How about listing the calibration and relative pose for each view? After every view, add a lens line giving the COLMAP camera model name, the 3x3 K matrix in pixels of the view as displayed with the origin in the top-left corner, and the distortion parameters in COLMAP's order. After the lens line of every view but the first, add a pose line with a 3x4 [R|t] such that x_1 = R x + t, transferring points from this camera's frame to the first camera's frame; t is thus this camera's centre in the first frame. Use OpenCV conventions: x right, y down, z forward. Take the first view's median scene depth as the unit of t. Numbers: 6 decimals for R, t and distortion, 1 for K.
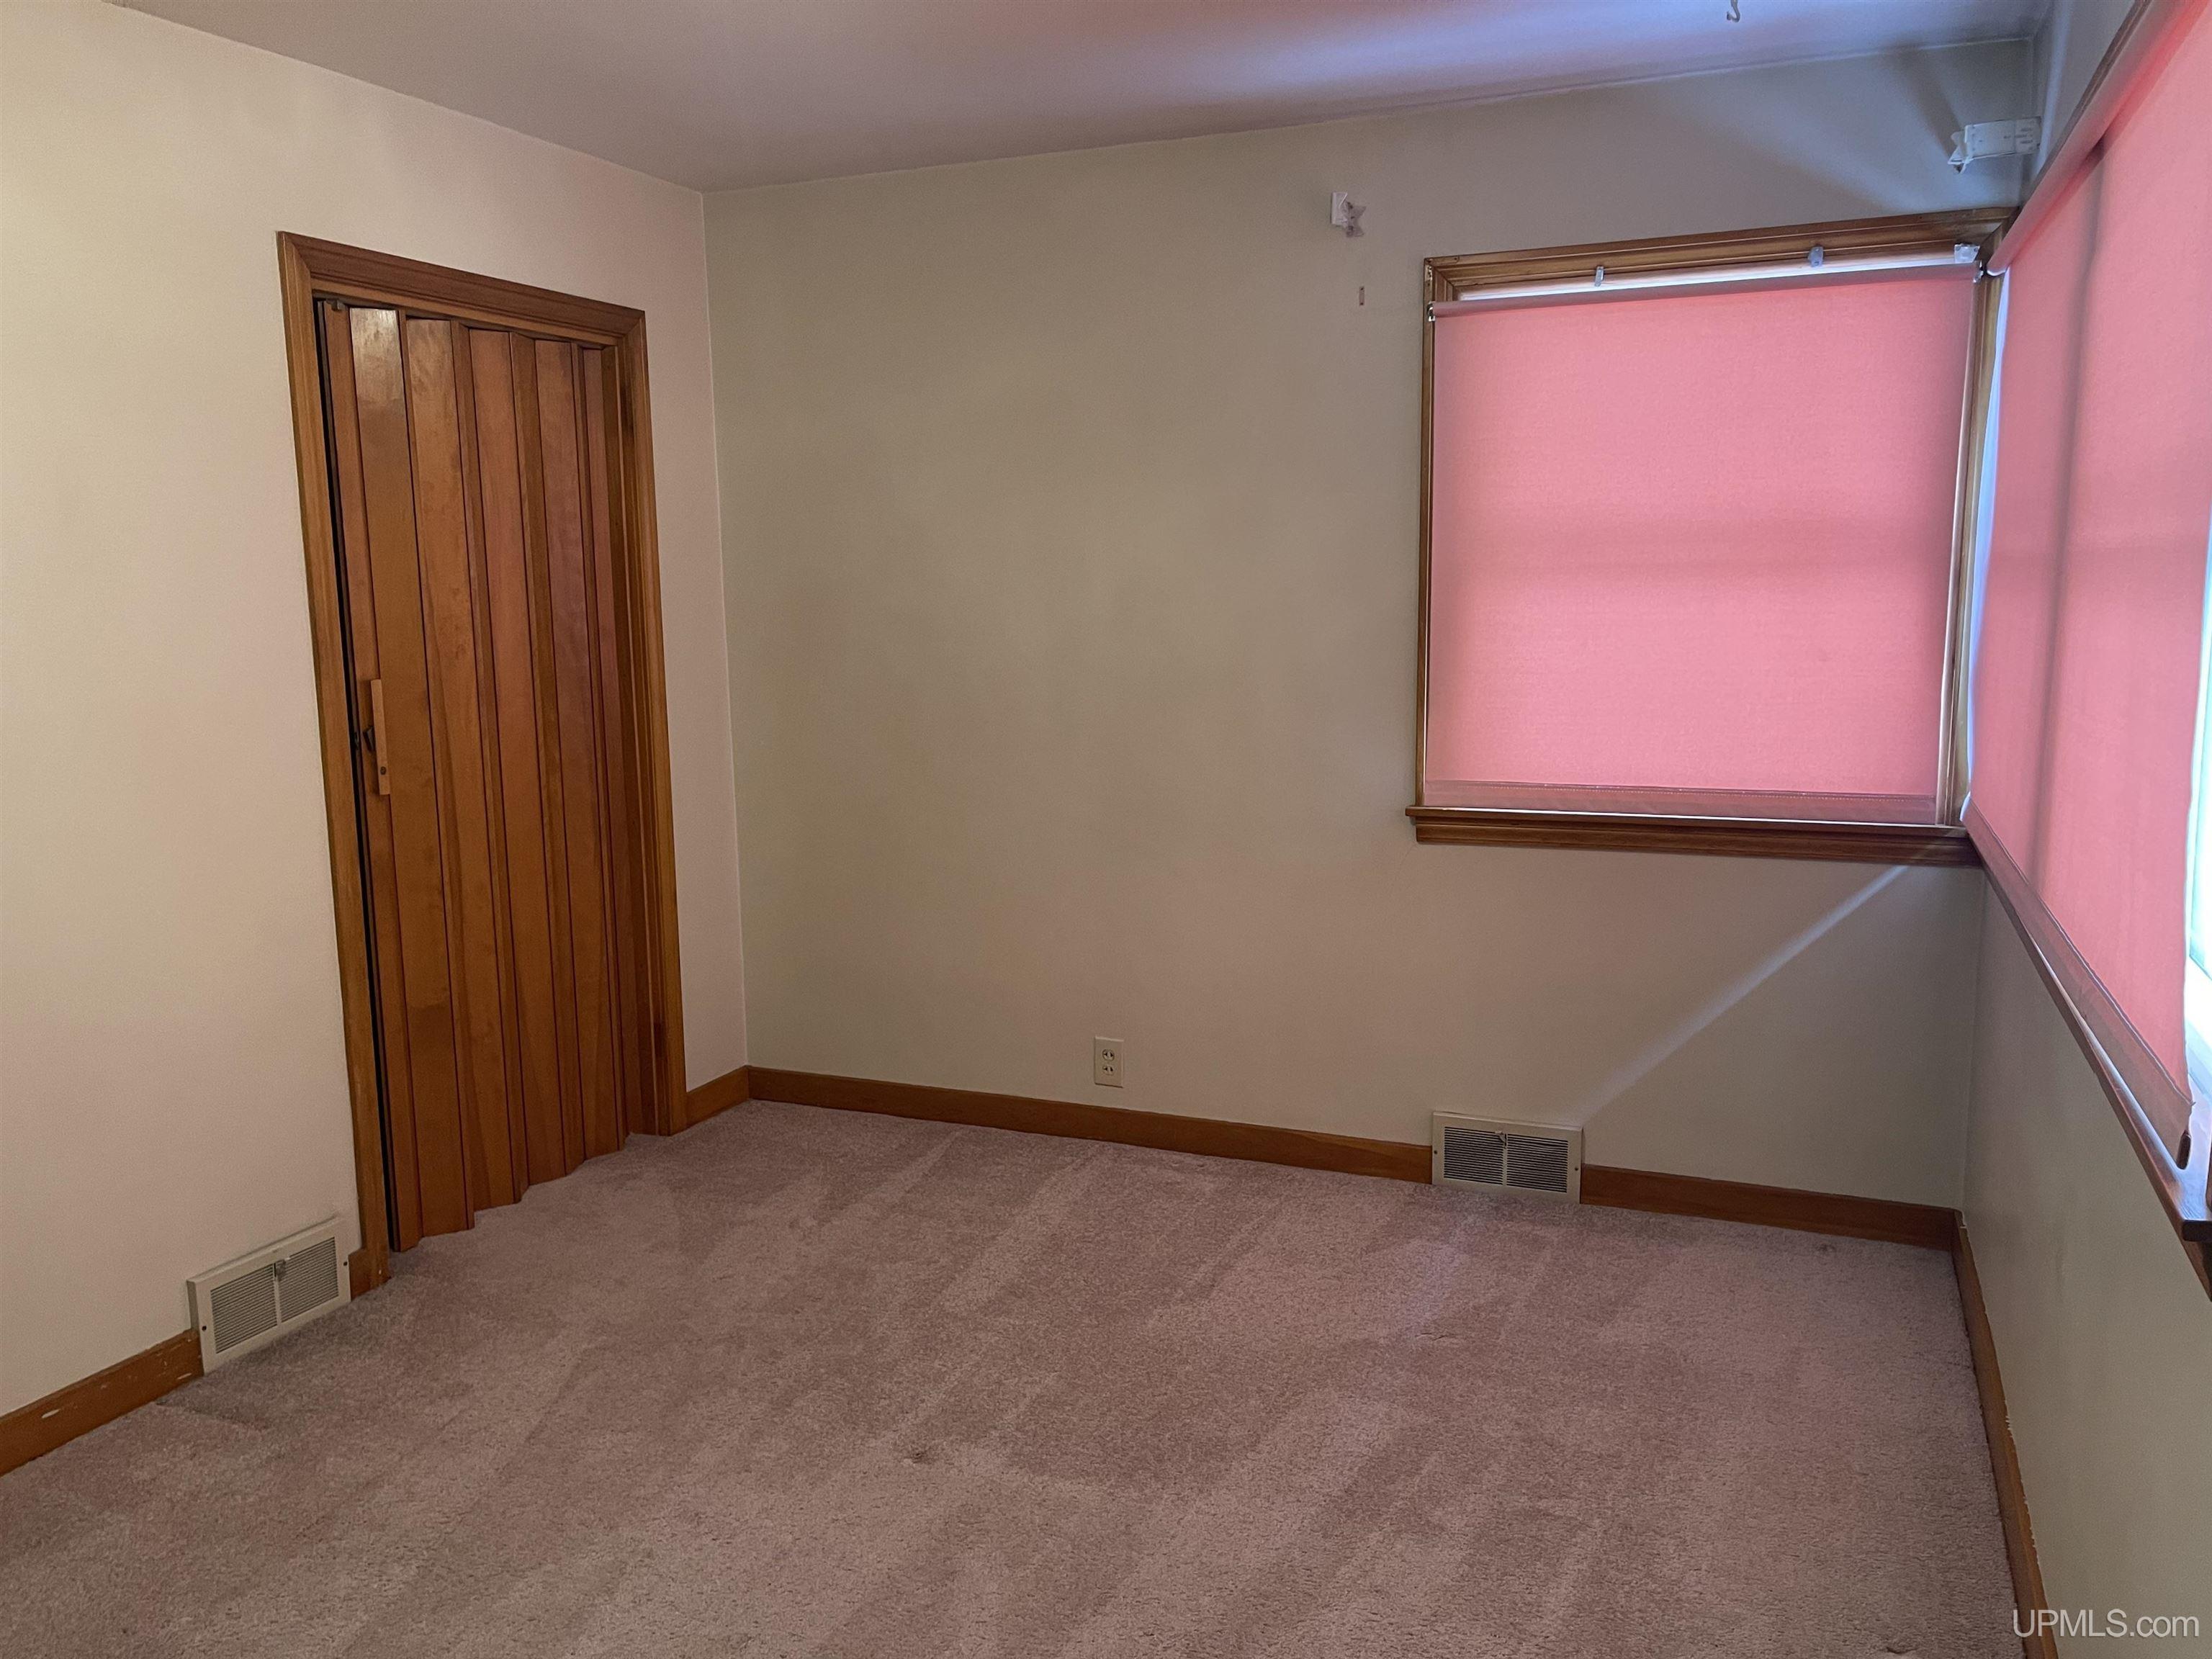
lens RADIAL K [[1669.9, 0, 1101.0], [0, 1669.9, 849.2], [0, 0, 1]] dist [0.065860, -0.093867]
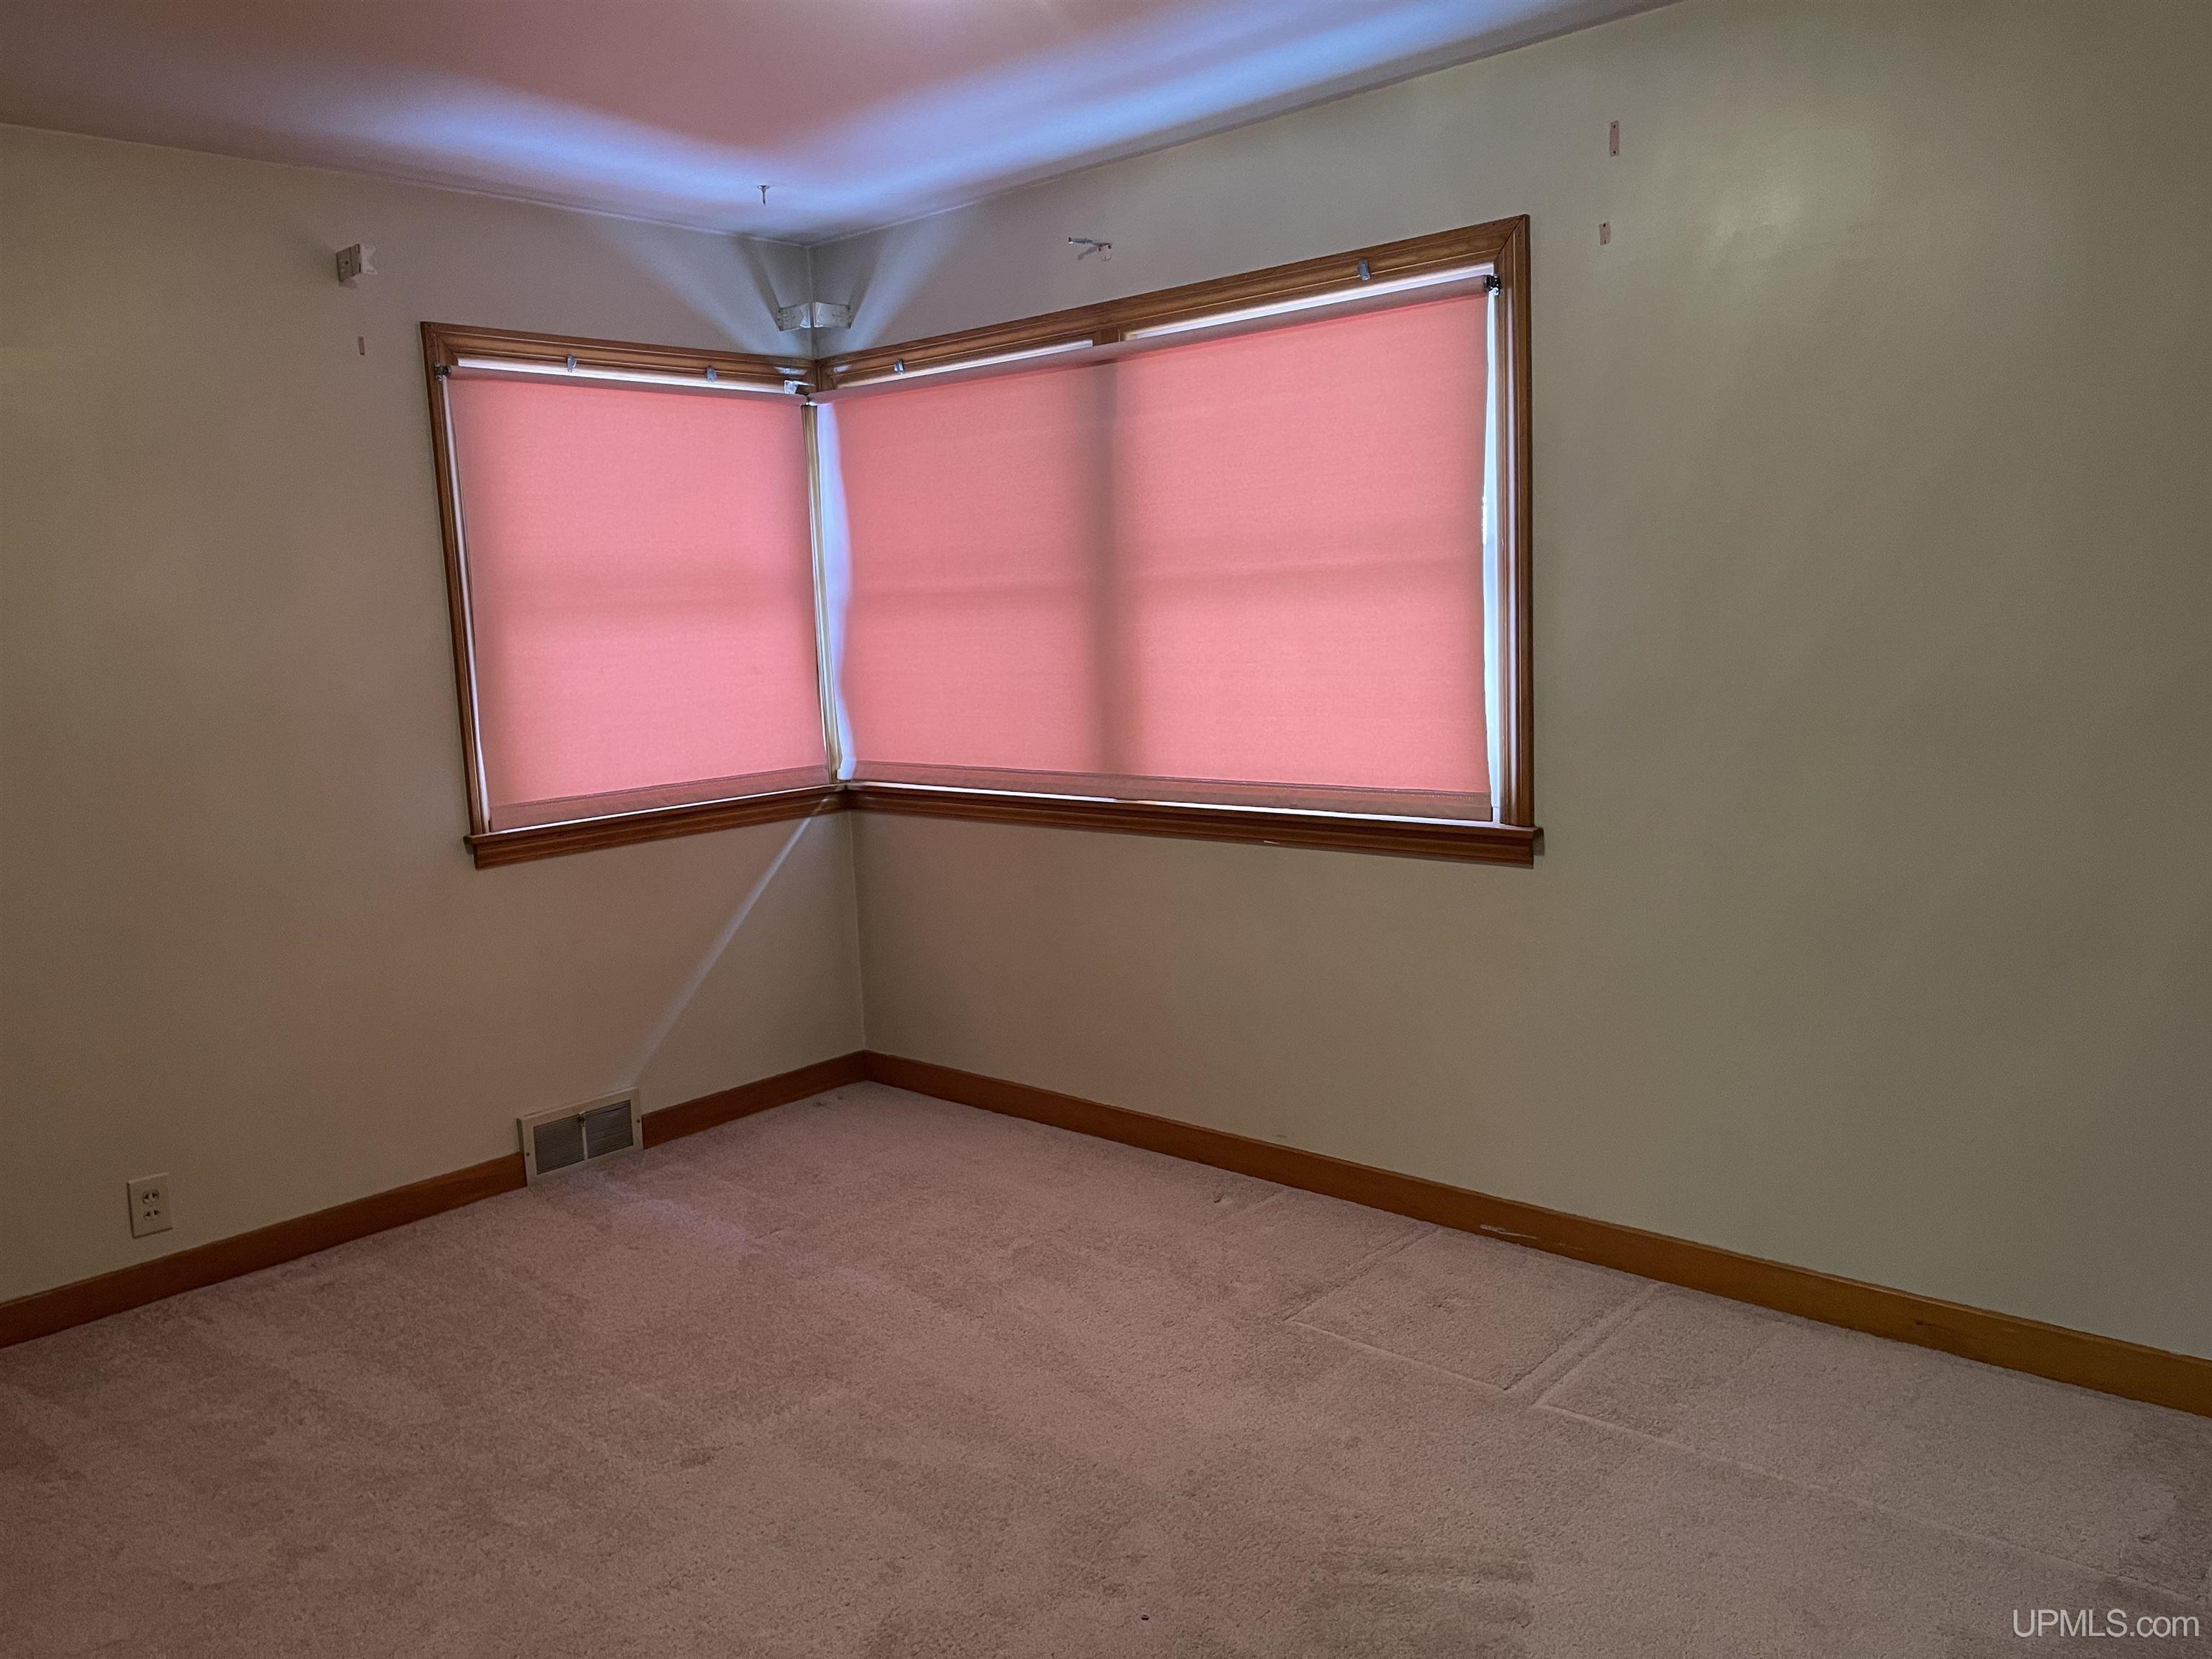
lens RADIAL K [[1669.9, 0, 1101.0], [0, 1669.9, 849.2], [0, 0, 1]] dist [0.065860, -0.093867]
pose [[0.336233, -0.138995, 0.931465, -0.710908], [0.194903, 0.977907, 0.075570, -0.021426], [-0.921390, 0.156136, 0.355895, 0.276654]]
